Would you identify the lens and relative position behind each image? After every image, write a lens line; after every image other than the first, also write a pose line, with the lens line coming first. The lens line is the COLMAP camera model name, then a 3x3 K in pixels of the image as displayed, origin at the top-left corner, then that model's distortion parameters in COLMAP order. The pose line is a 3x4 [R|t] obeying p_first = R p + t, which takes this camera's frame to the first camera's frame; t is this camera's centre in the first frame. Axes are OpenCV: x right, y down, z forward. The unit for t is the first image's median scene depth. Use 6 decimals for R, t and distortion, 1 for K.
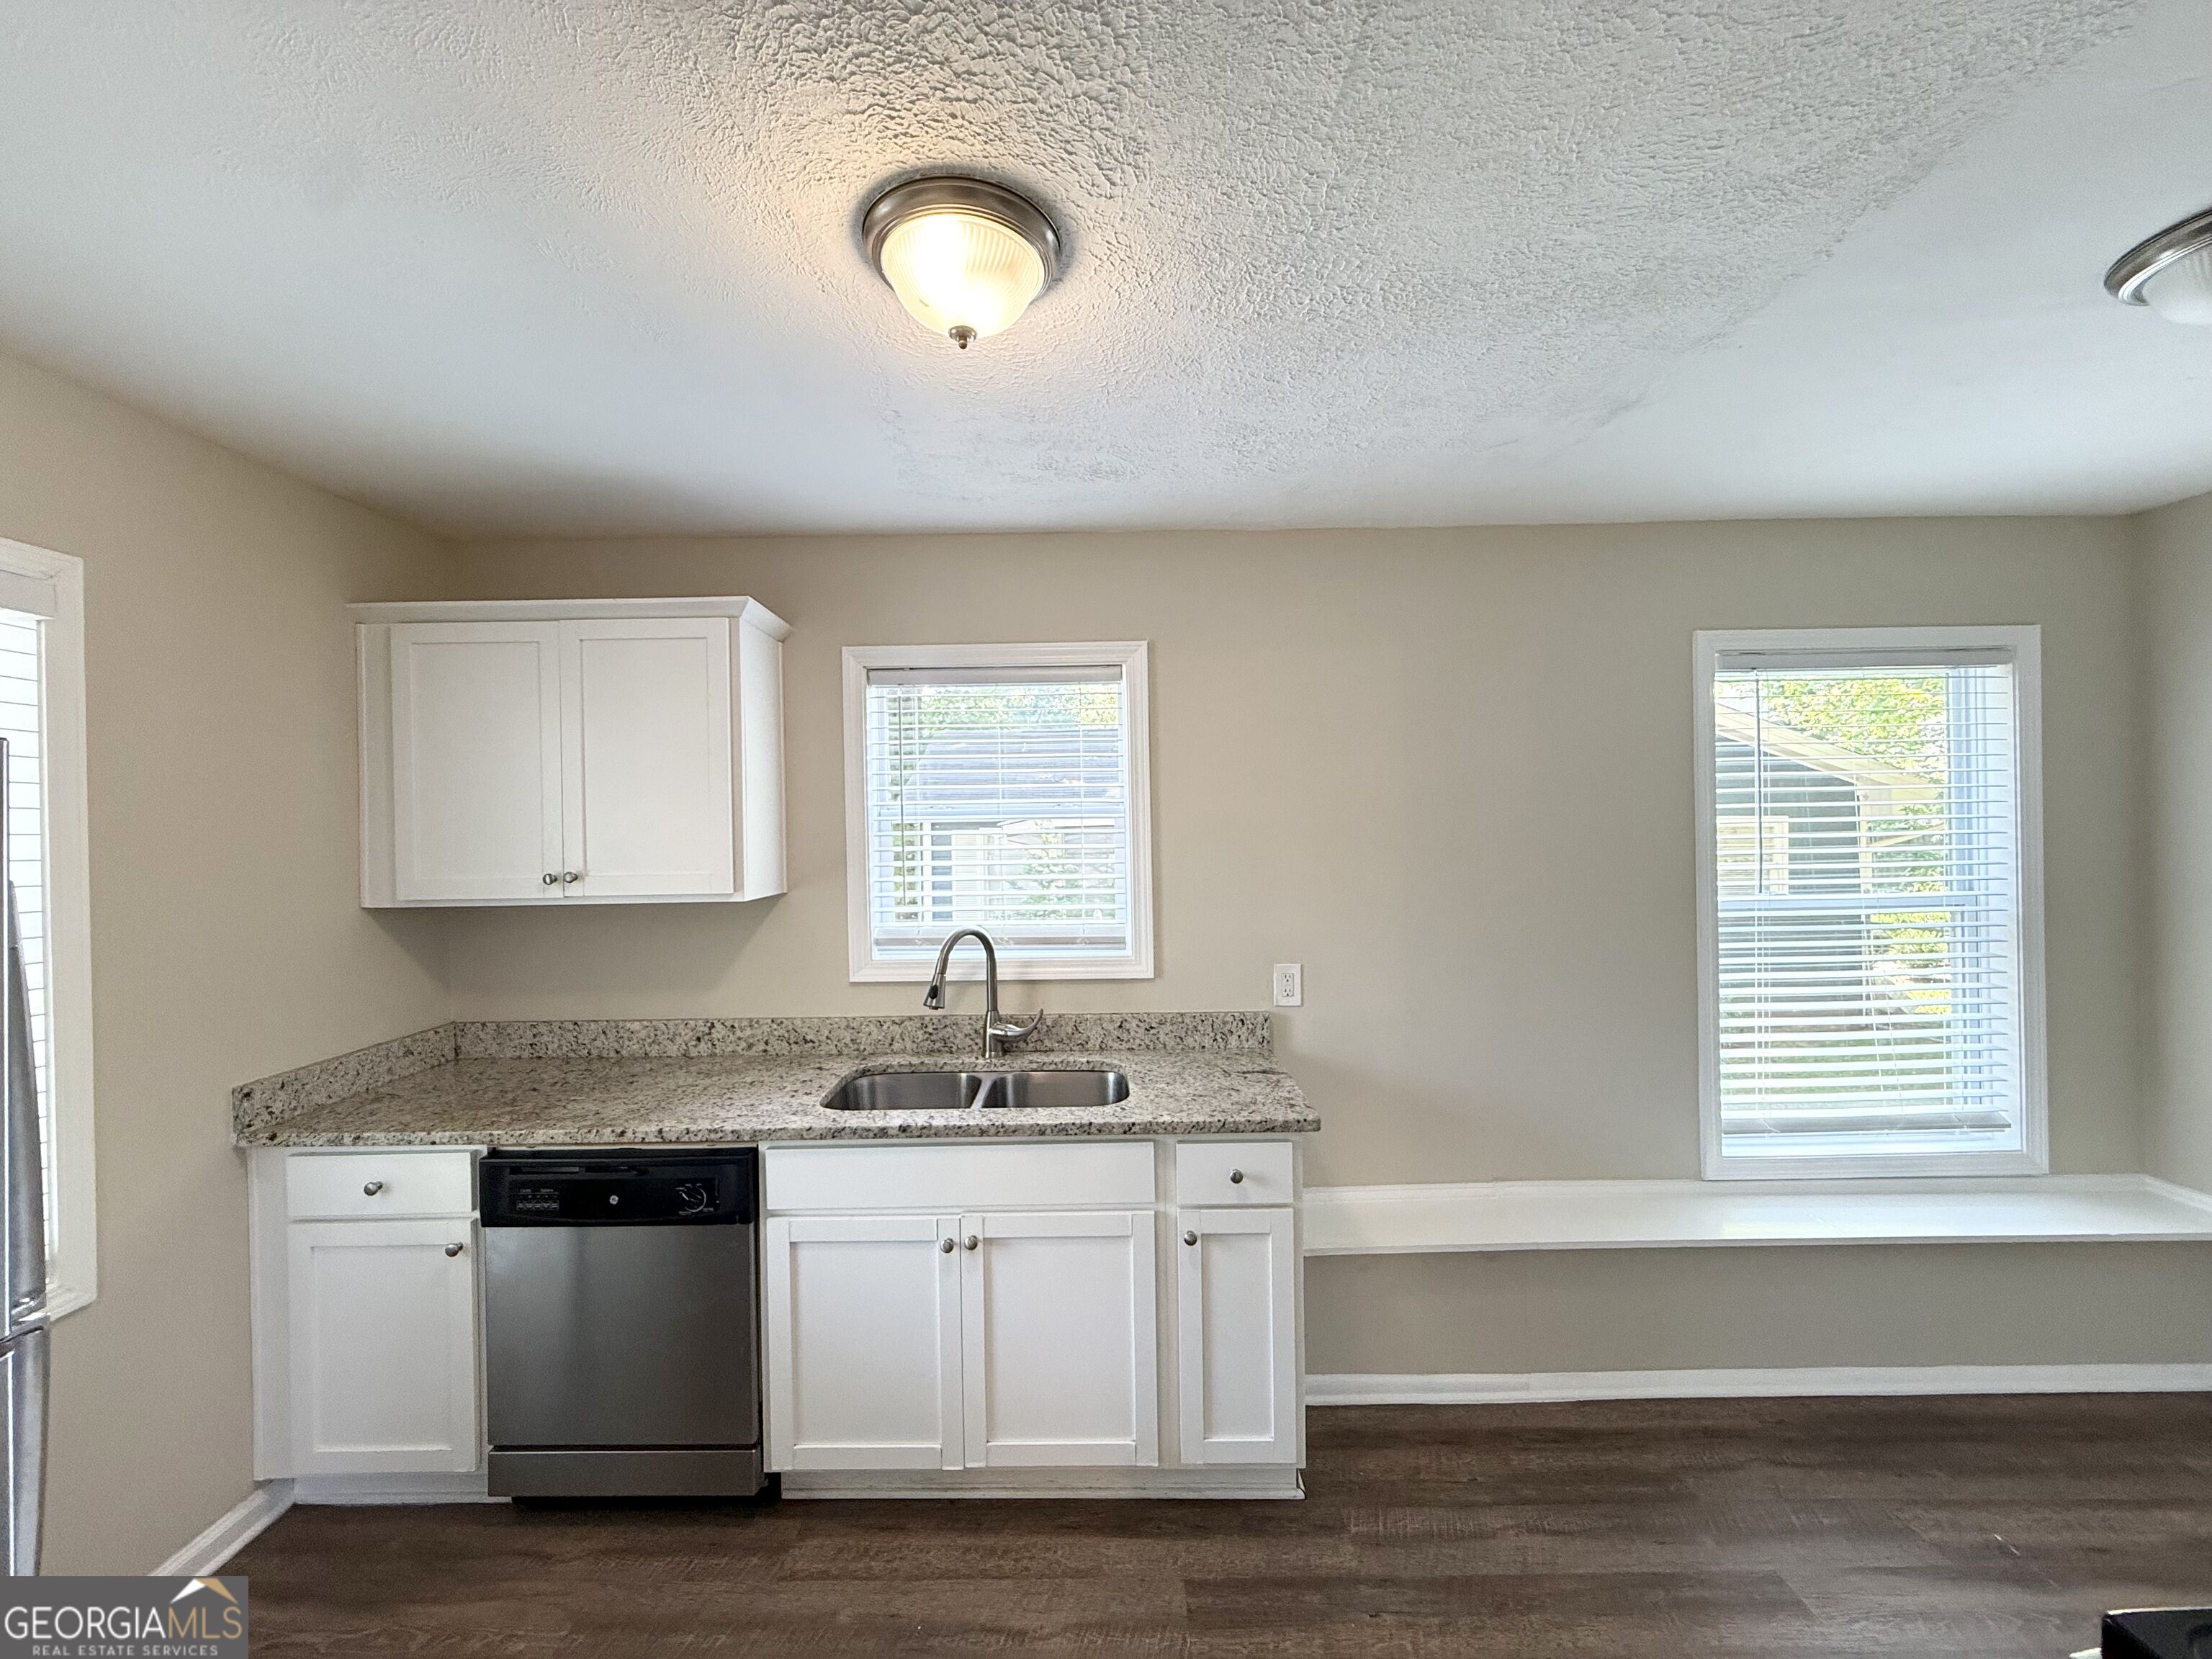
lens RADIAL K [[875.3, 0, 1101.1], [0, 875.3, 825.5], [0, 0, 1]] dist [-0.000635, -0.000145]
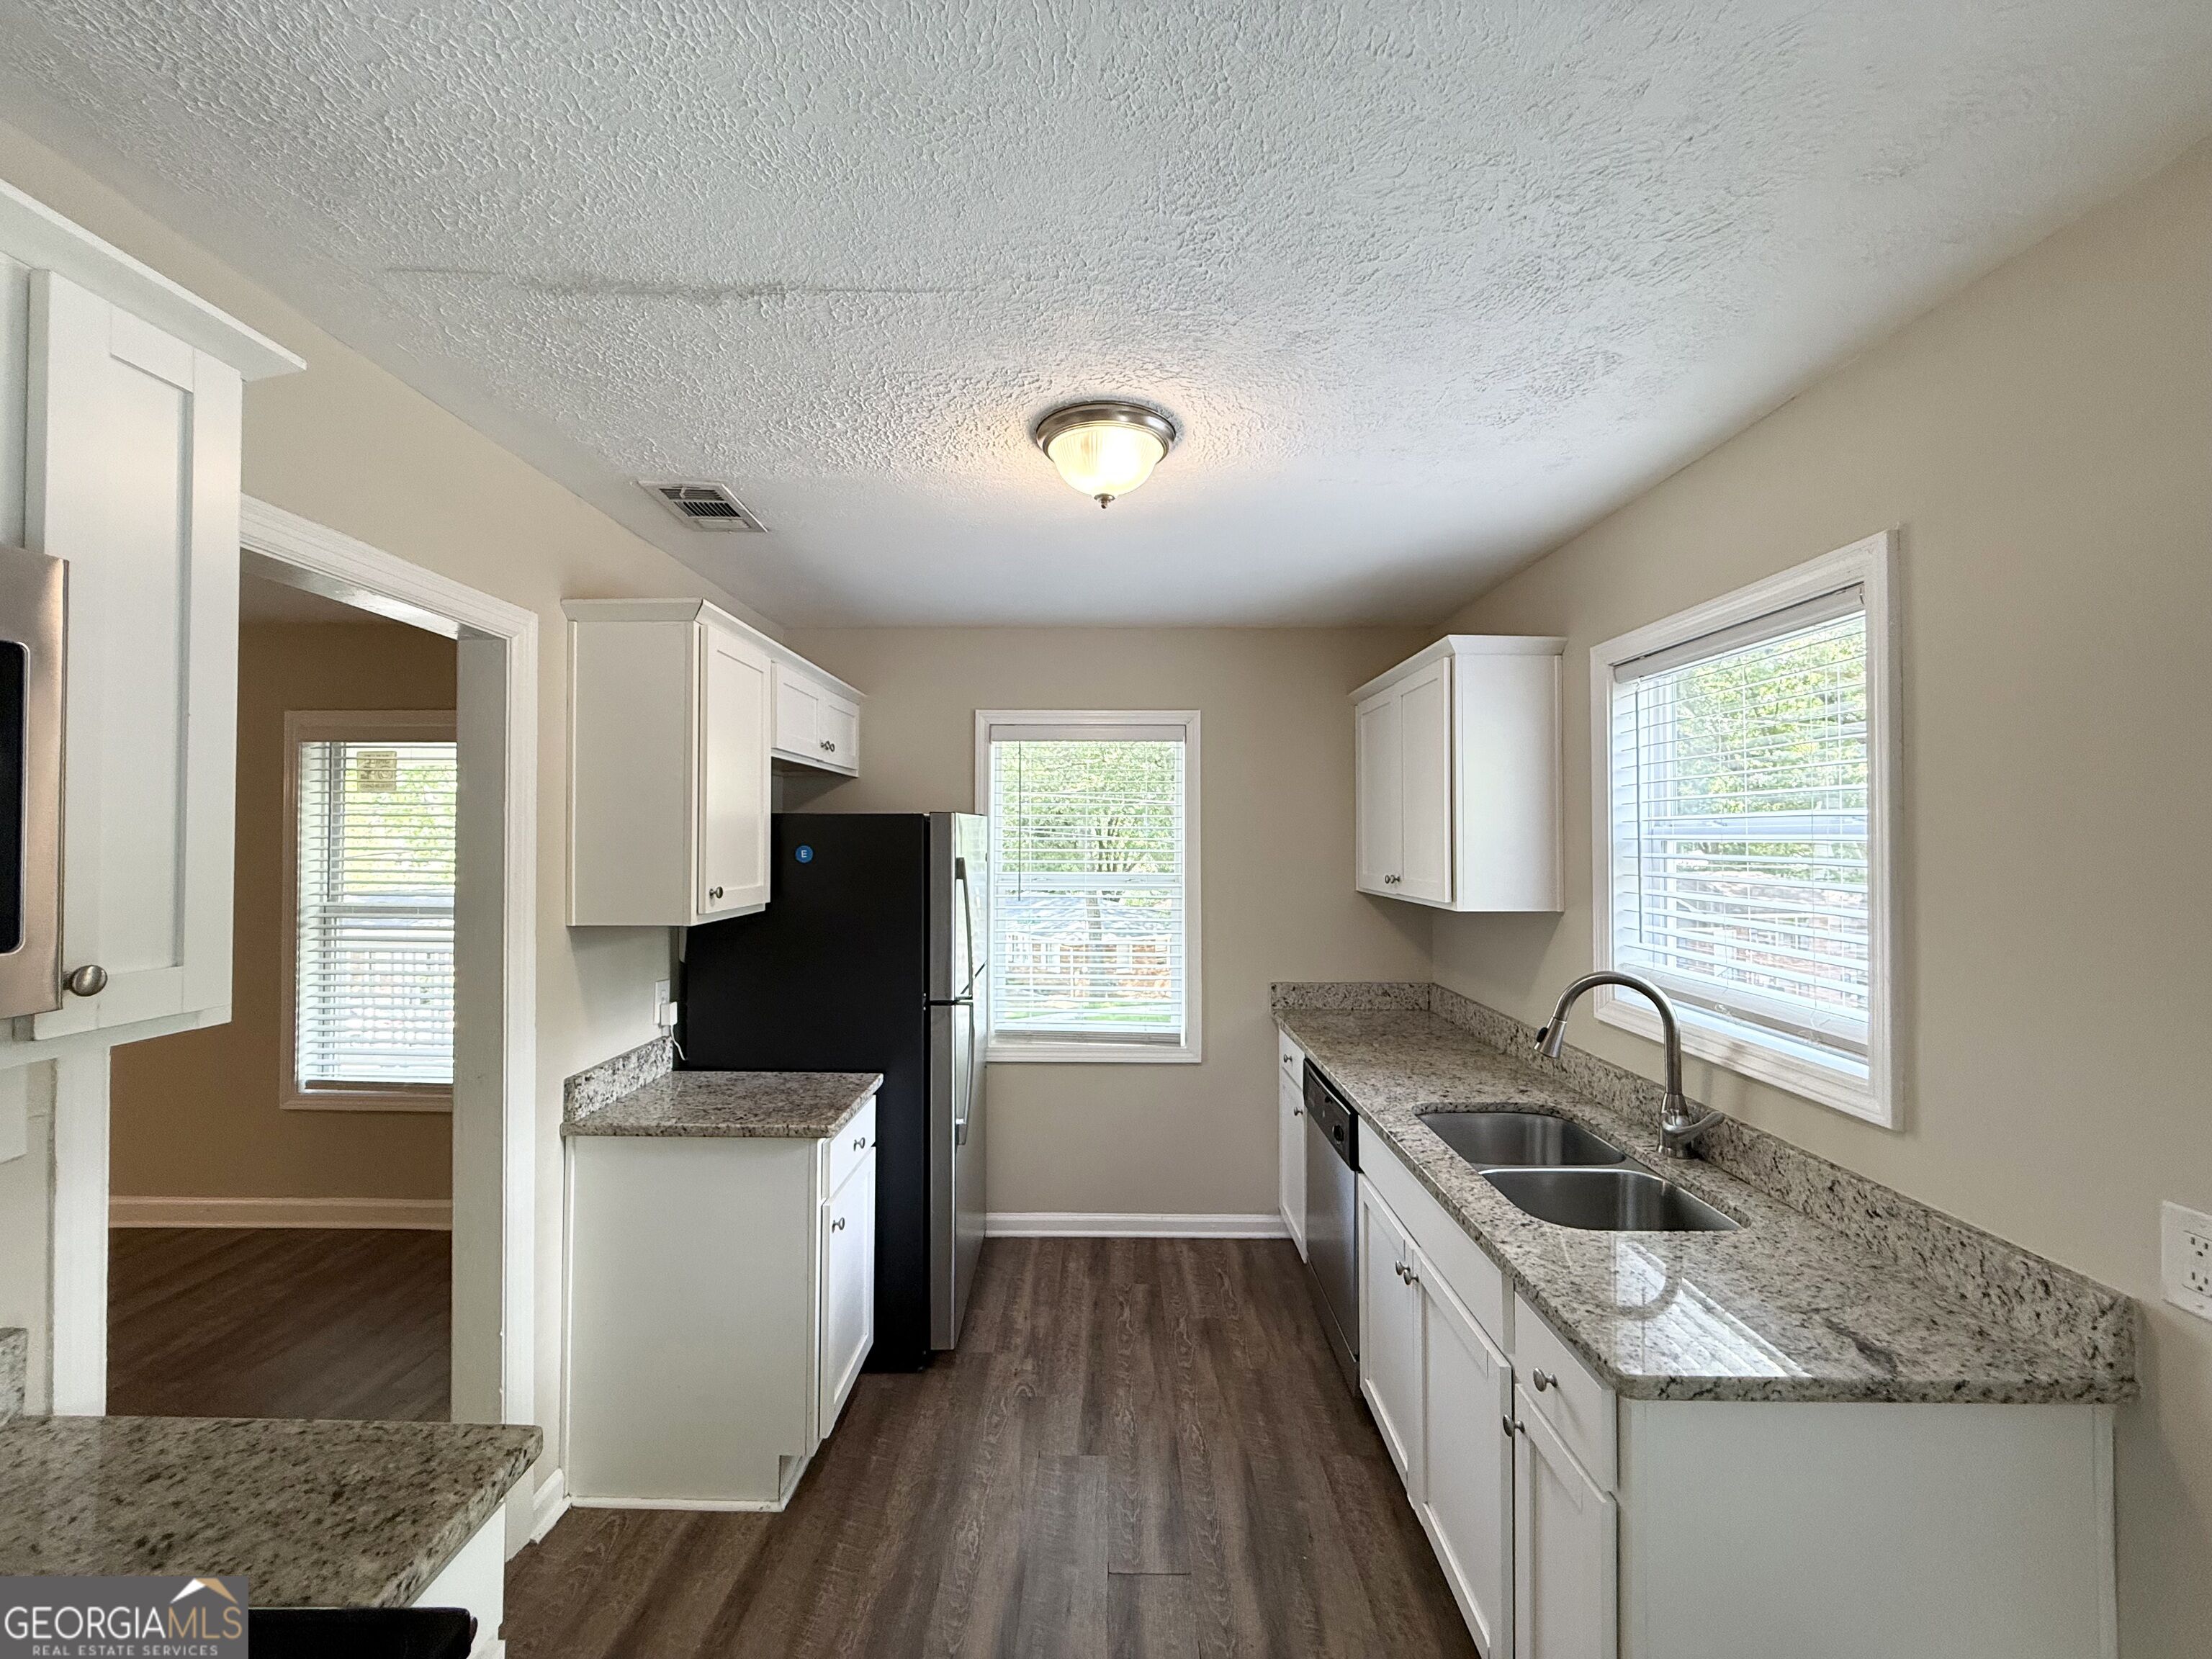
lens RADIAL K [[877.3, 0, 1100.7], [0, 877.3, 824.8], [0, 0, 1]] dist [0.000362, -0.000350]
pose [[-0.001823, 0.000839, -0.999998, 0.633453], [-0.003790, 0.999992, 0.000846, -0.019096], [0.999991, 0.003792, -0.001820, 0.505250]]
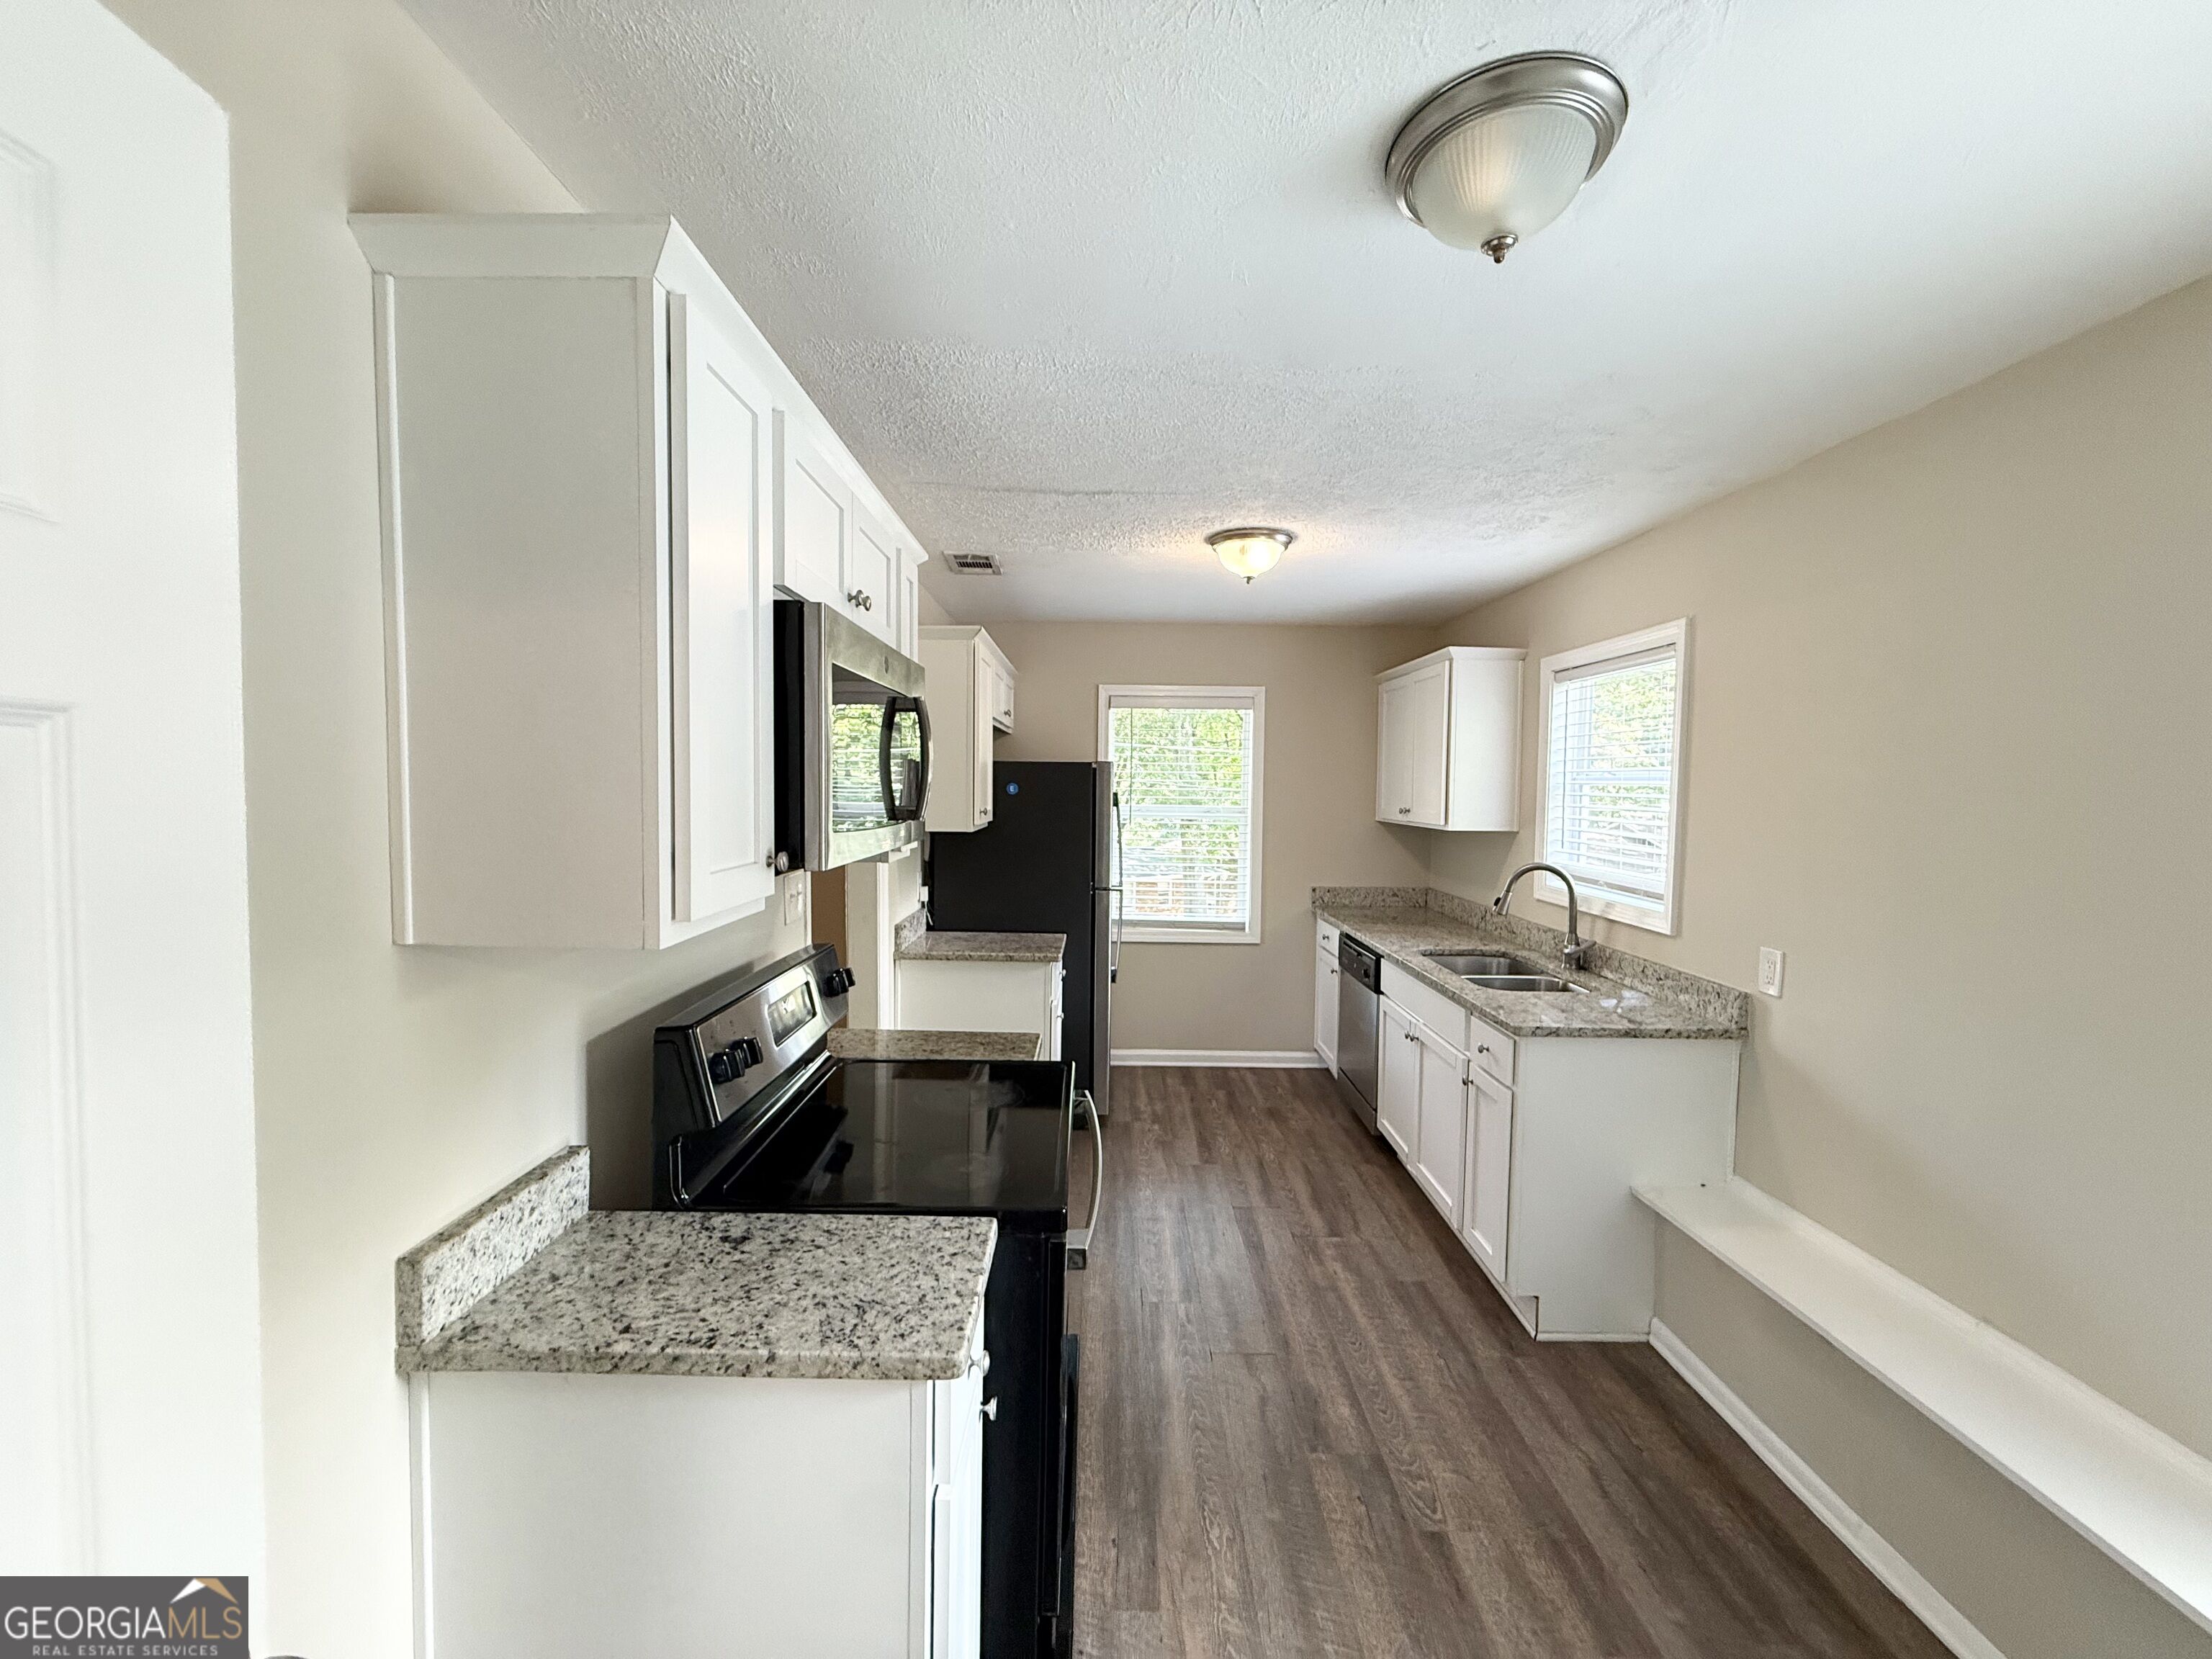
lens RADIAL K [[875.3, 0, 1101.1], [0, 875.3, 825.5], [0, 0, 1]] dist [-0.000635, -0.000145]
pose [[0.002854, 0.065583, -0.997843, 1.140817], [-0.013435, 0.997760, 0.065539, -0.020796], [0.999906, 0.013219, 0.003729, 0.303575]]
